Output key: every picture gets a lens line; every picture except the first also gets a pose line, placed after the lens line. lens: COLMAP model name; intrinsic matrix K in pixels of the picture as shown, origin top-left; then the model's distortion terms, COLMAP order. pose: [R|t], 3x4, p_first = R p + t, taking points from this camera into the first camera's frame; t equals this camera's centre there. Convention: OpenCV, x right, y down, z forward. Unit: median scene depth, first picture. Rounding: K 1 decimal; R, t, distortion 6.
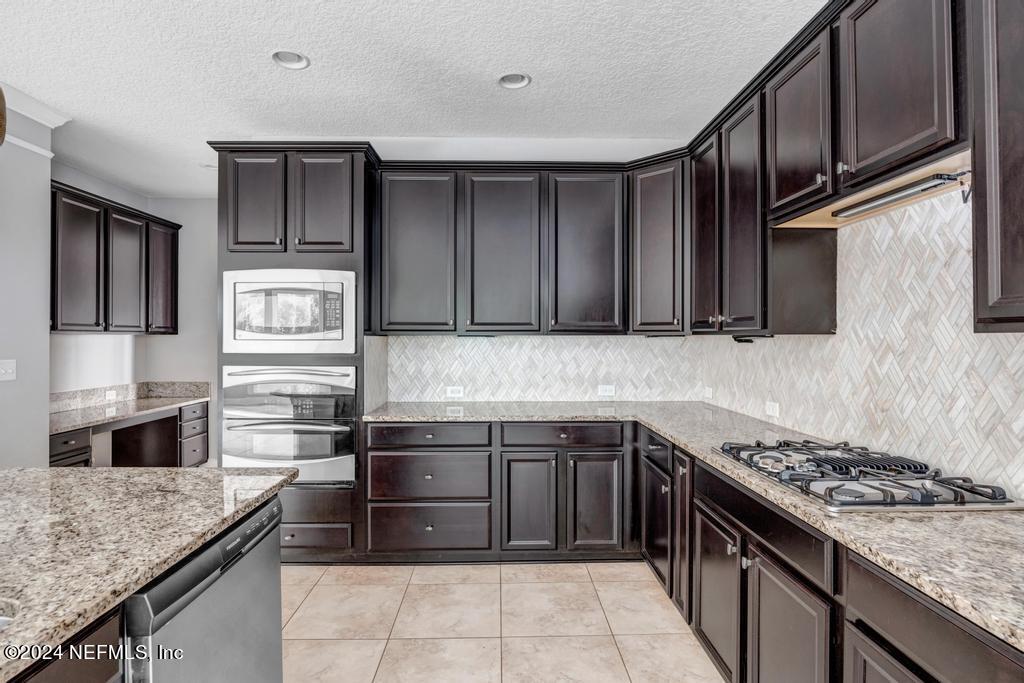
lens RADIAL K [[513.7, 0, 509.1], [0, 513.7, 340.0], [0, 0, 1]] dist [-0.003984, -0.000080]
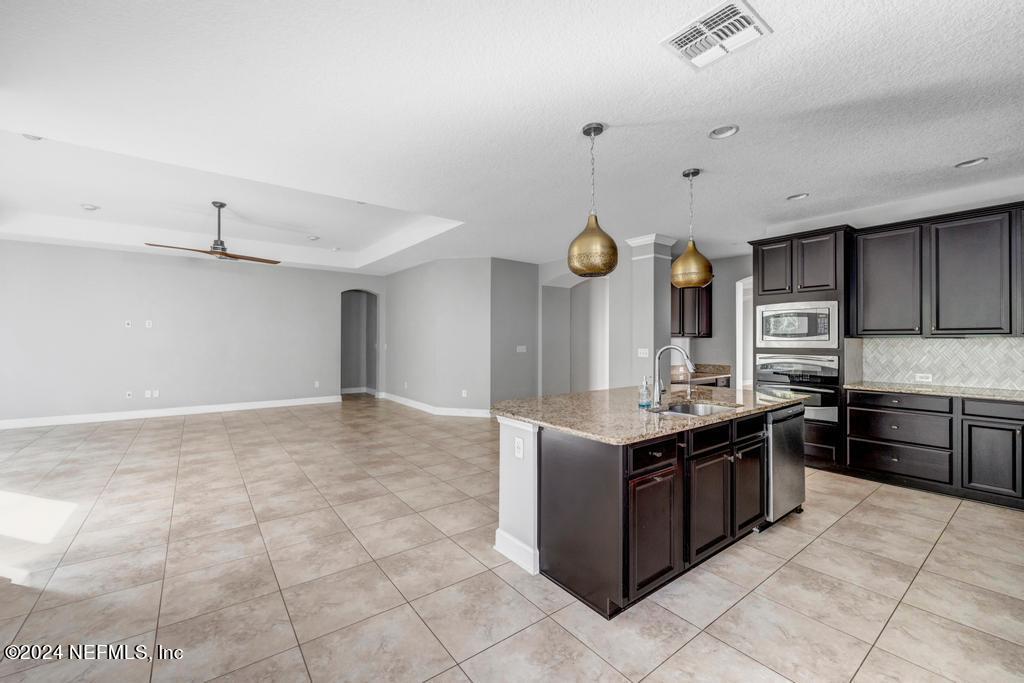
lens RADIAL K [[416.6, 0, 508.0], [0, 416.6, 339.4], [0, 0, 1]] dist [-0.002420, -0.000680]
pose [[0.583000, -0.002472, -0.812468, 0.187289], [-0.002291, 0.999986, -0.004687, 0.005289], [0.812469, 0.004594, 0.582986, -0.707967]]
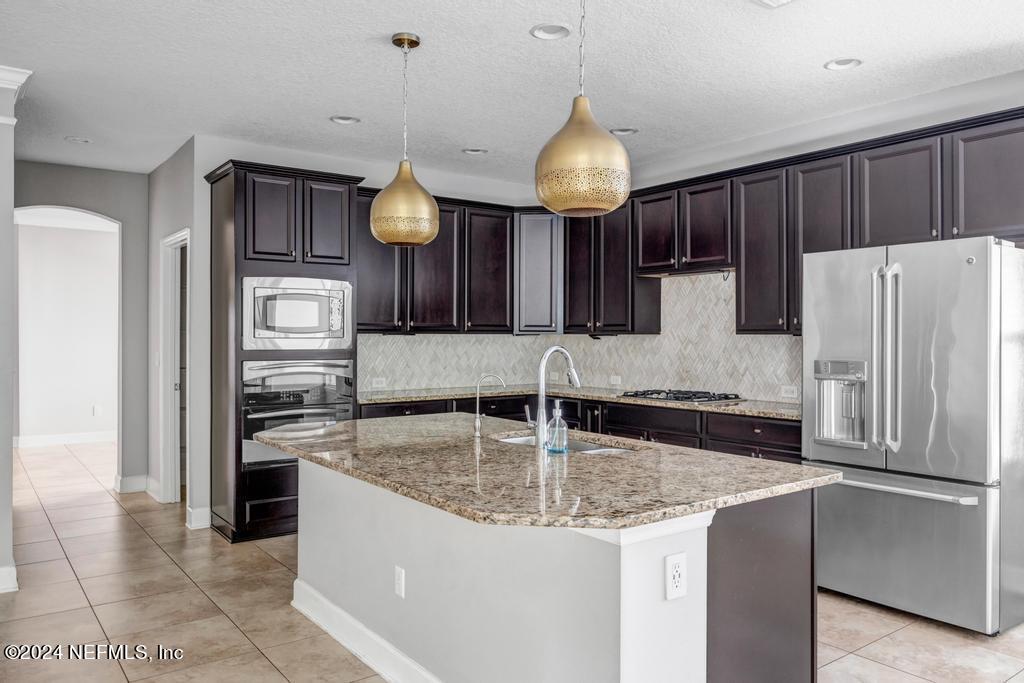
lens RADIAL K [[745.9, 0, 512.0], [0, 745.9, 341.5], [0, 0, 1]] dist [-0.009692, -0.003330]
pose [[0.815276, -0.004317, 0.579056, -1.012859], [0.002409, 0.999989, 0.004063, 0.002080], [-0.579067, -0.001918, 0.815278, -0.663779]]
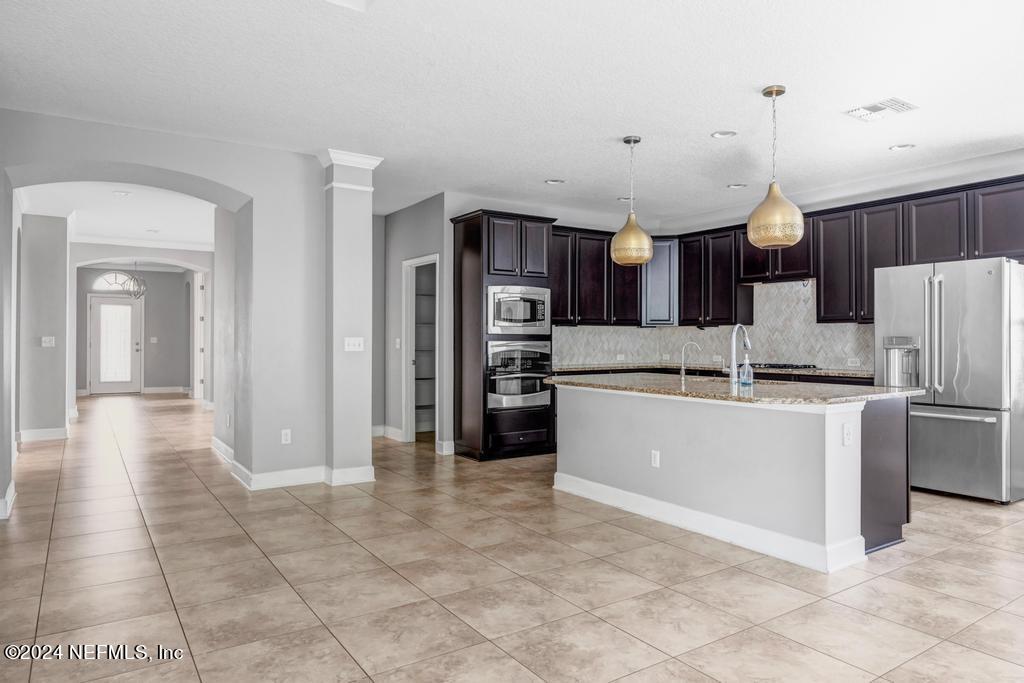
lens RADIAL K [[647.2, 0, 512.0], [0, 647.2, 341.5], [0, 0, 1]] dist [-0.007541, -0.000550]
pose [[0.843470, -0.002474, 0.537171, -1.632142], [0.003595, 0.999993, -0.001040, 0.053180], [-0.537164, 0.002809, 0.843473, -0.850560]]
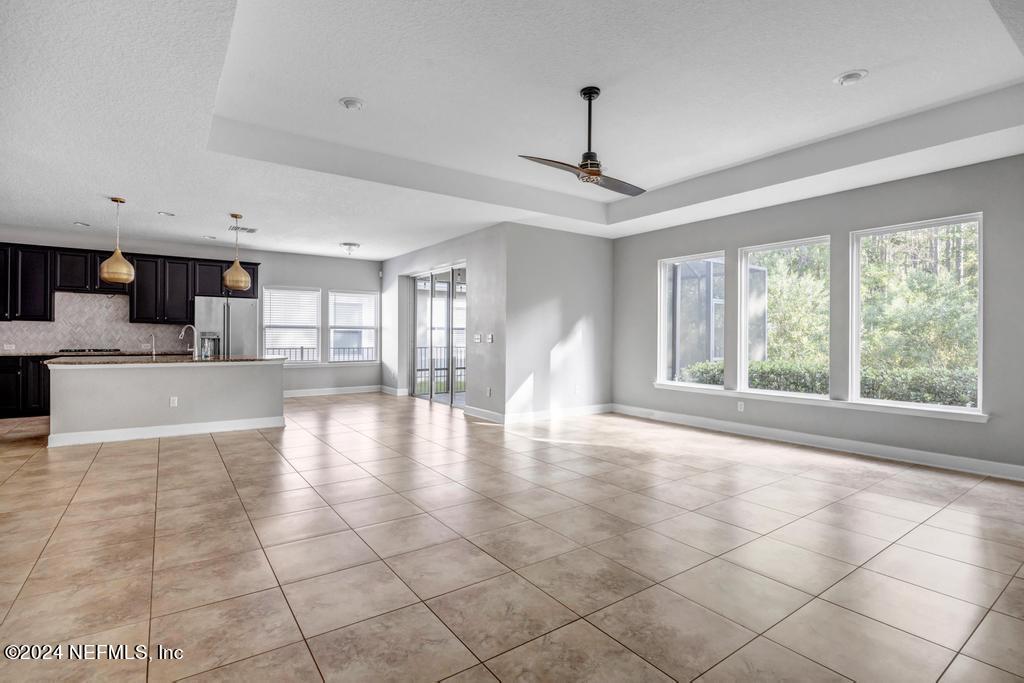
lens RADIAL K [[487.5, 0, 510.6], [0, 487.5, 339.0], [0, 0, 1]] dist [-0.020325, 0.001103]
pose [[-0.565416, -0.011149, 0.824730, -2.895265], [-0.005748, 0.999938, 0.009577, 0.044633], [-0.824786, 0.000675, -0.565445, 0.191869]]
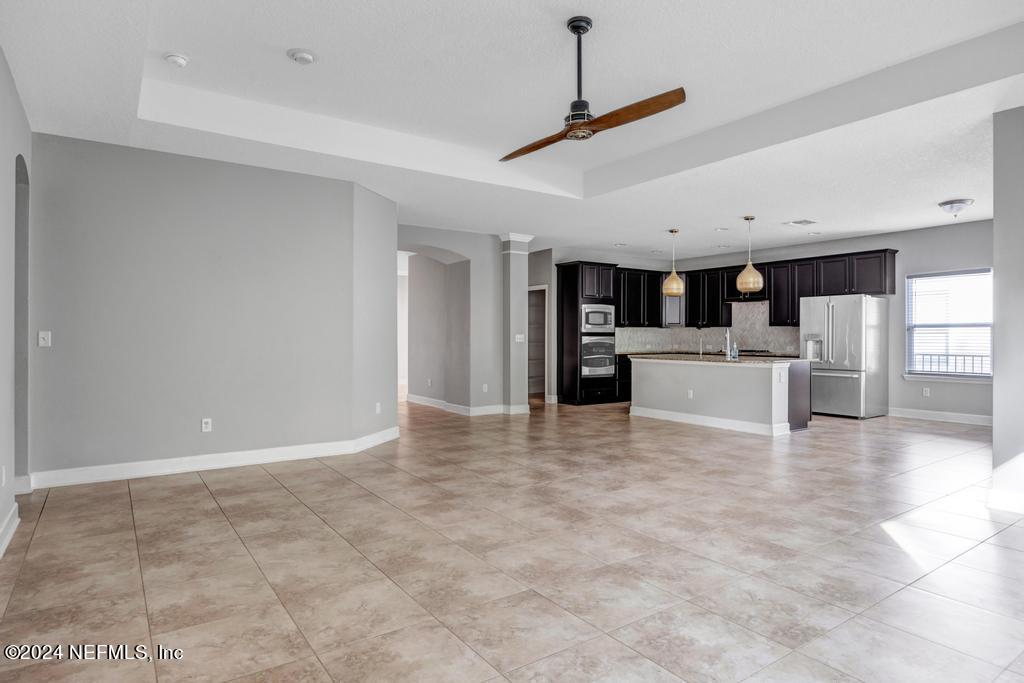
lens RADIAL K [[581.9, 0, 512.0], [0, 581.9, 341.5], [0, 0, 1]] dist [-0.004479, -0.000754]
pose [[0.831449, -0.006466, 0.555564, -2.741343], [0.003107, 0.999971, 0.006988, 0.054419], [-0.555593, -0.004085, 0.831444, -1.559325]]
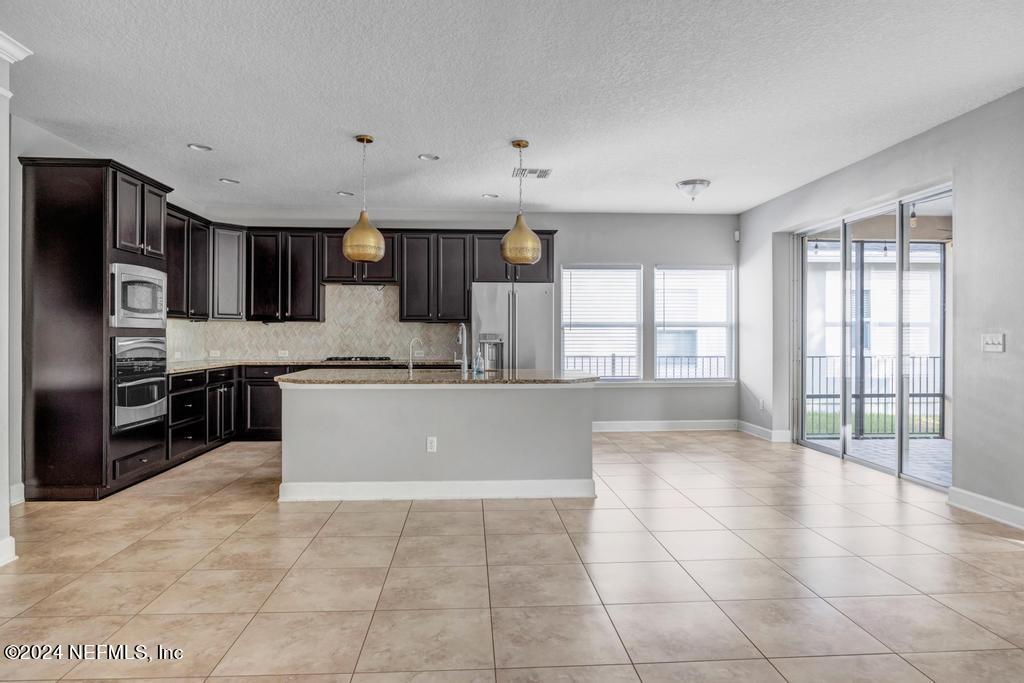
lens RADIAL K [[621.3, 0, 509.0], [0, 621.3, 336.9], [0, 0, 1]] dist [-0.002141, 0.000115]
pose [[-0.043043, -0.003858, 0.999066, -2.125553], [0.001849, 0.999991, 0.003942, 0.044875], [-0.999072, 0.002017, -0.043035, 0.086128]]
